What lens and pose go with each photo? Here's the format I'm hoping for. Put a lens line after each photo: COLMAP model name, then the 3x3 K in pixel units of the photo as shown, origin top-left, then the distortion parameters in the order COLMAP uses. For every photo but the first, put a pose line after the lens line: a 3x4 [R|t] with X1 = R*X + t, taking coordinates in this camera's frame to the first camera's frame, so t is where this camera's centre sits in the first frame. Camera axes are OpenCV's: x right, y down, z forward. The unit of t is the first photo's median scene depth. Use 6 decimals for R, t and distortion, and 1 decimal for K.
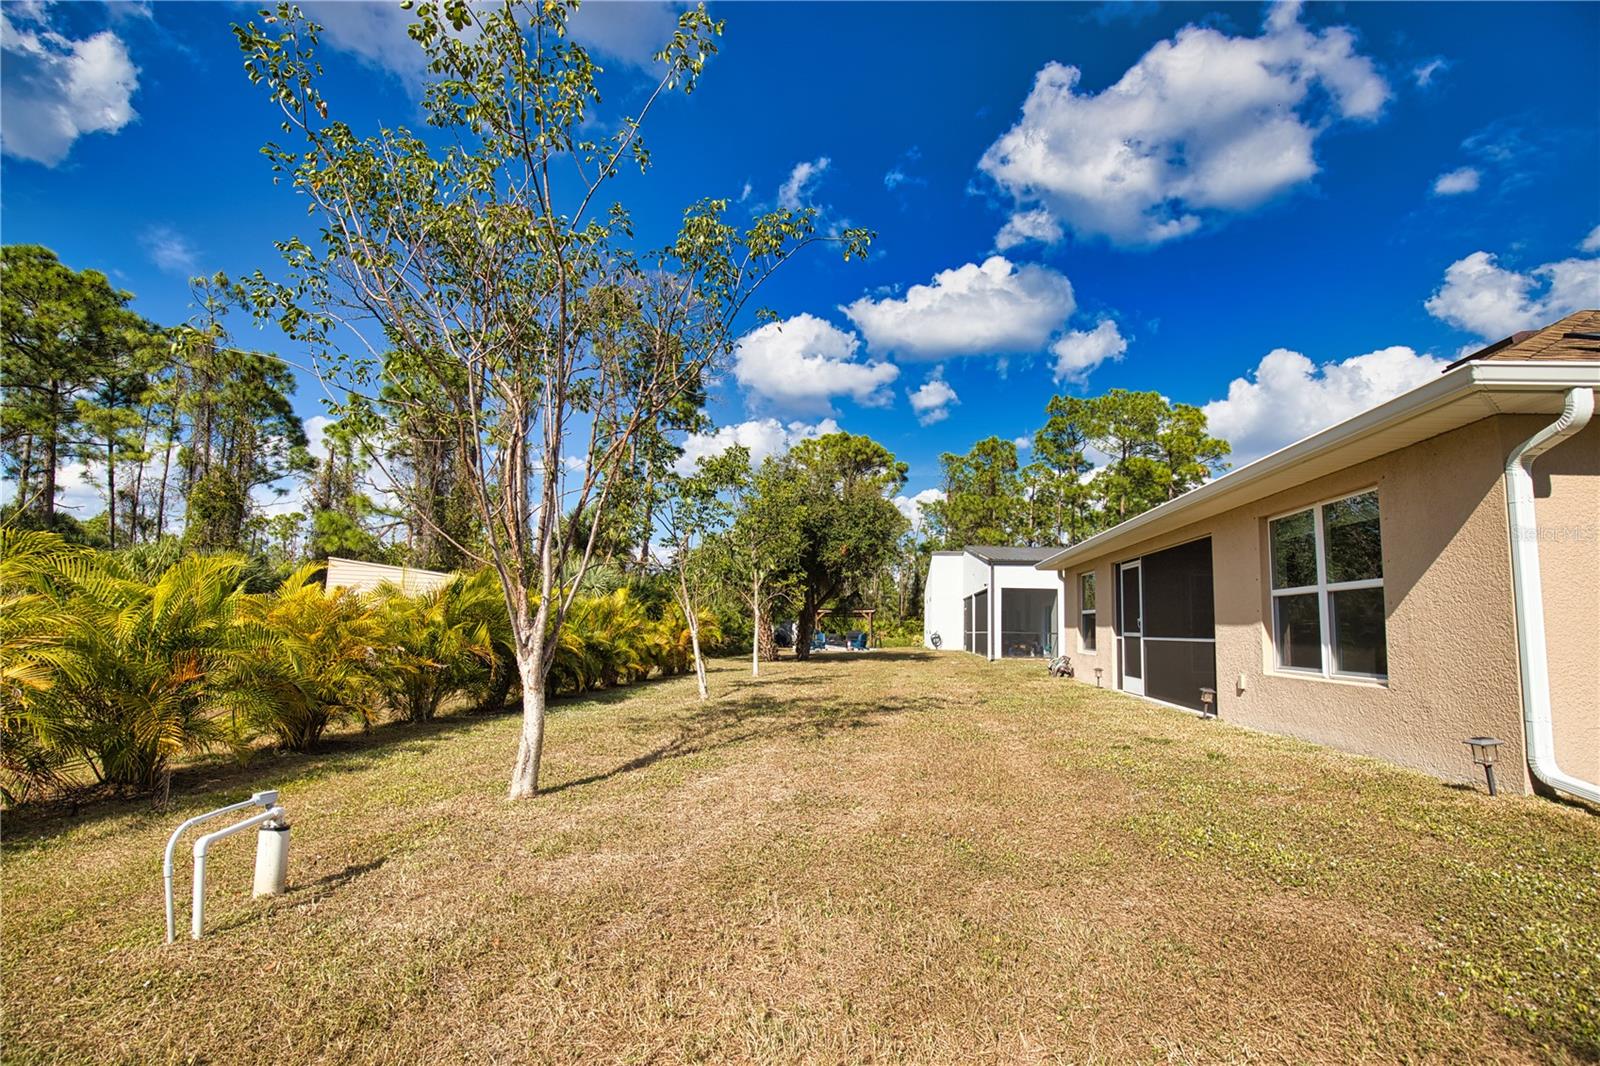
lens RADIAL K [[728.1, 0, 800.0], [0, 728.1, 533.0], [0, 0, 1]] dist [-0.000291, -0.000031]
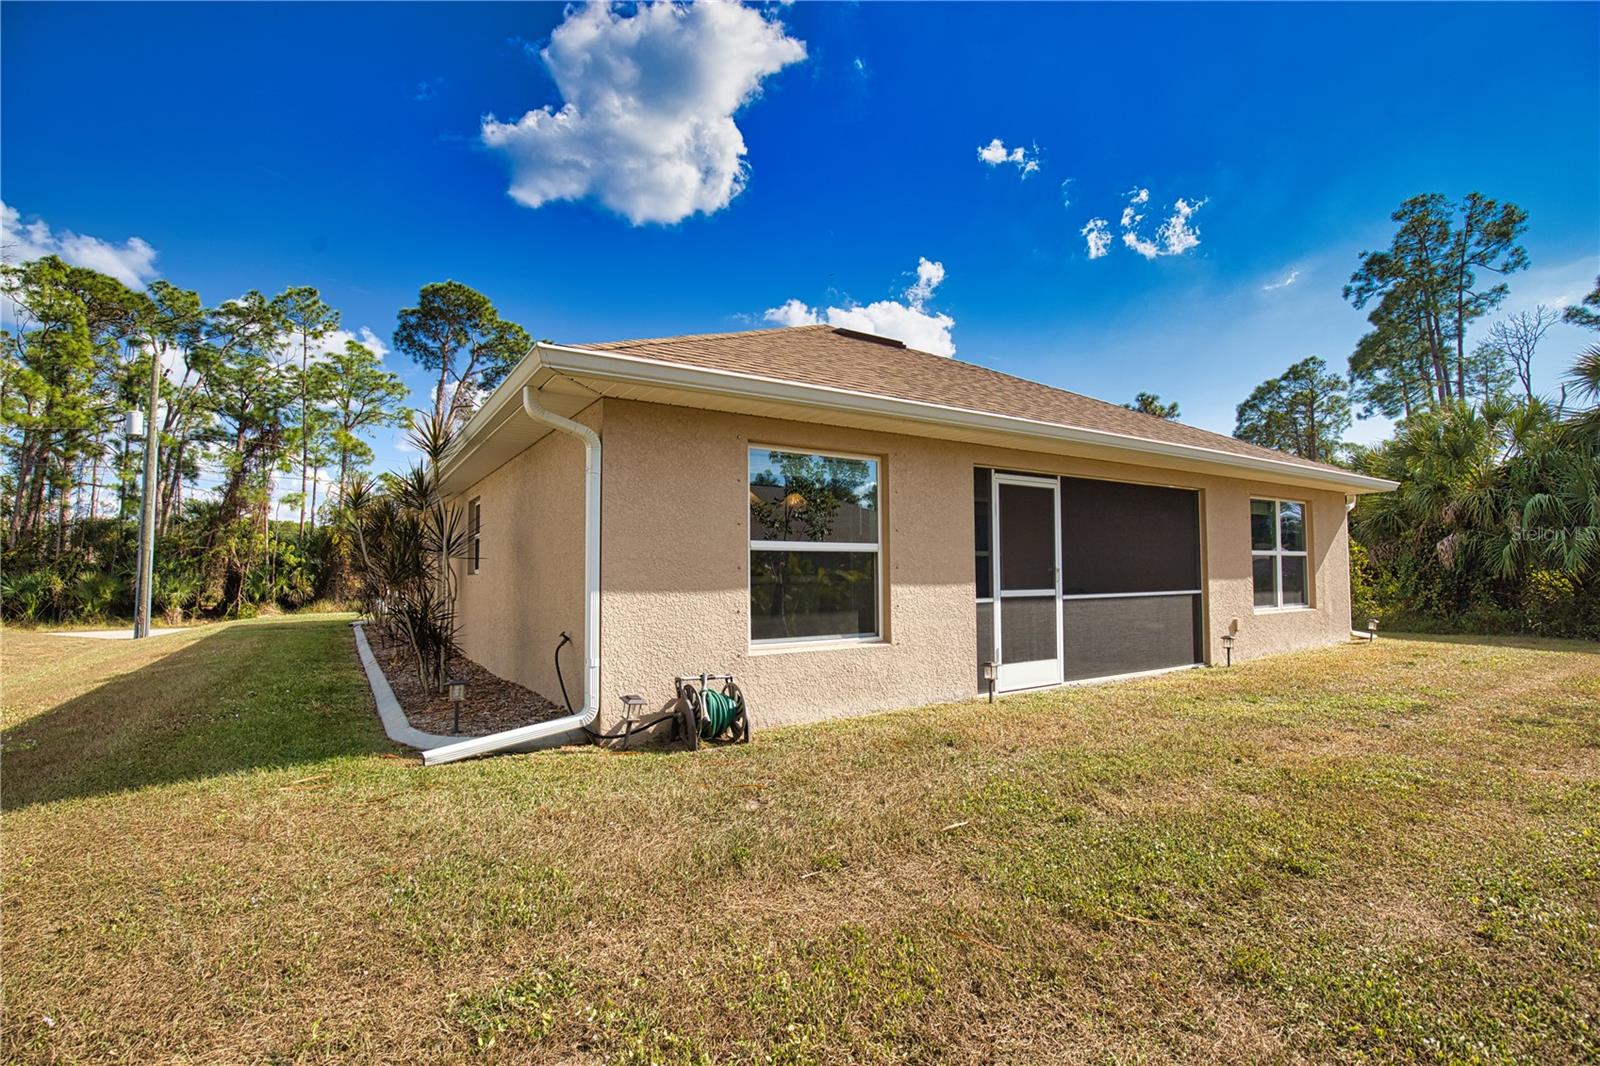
lens RADIAL K [[728.1, 0, 800.0], [0, 728.1, 533.0], [0, 0, 1]] dist [-0.000291, -0.000031]
pose [[-0.624858, 0.024057, 0.780368, 0.128833], [-0.111485, 0.986533, -0.119681, 0.262017], [-0.772738, -0.161783, -0.613761, 2.172565]]
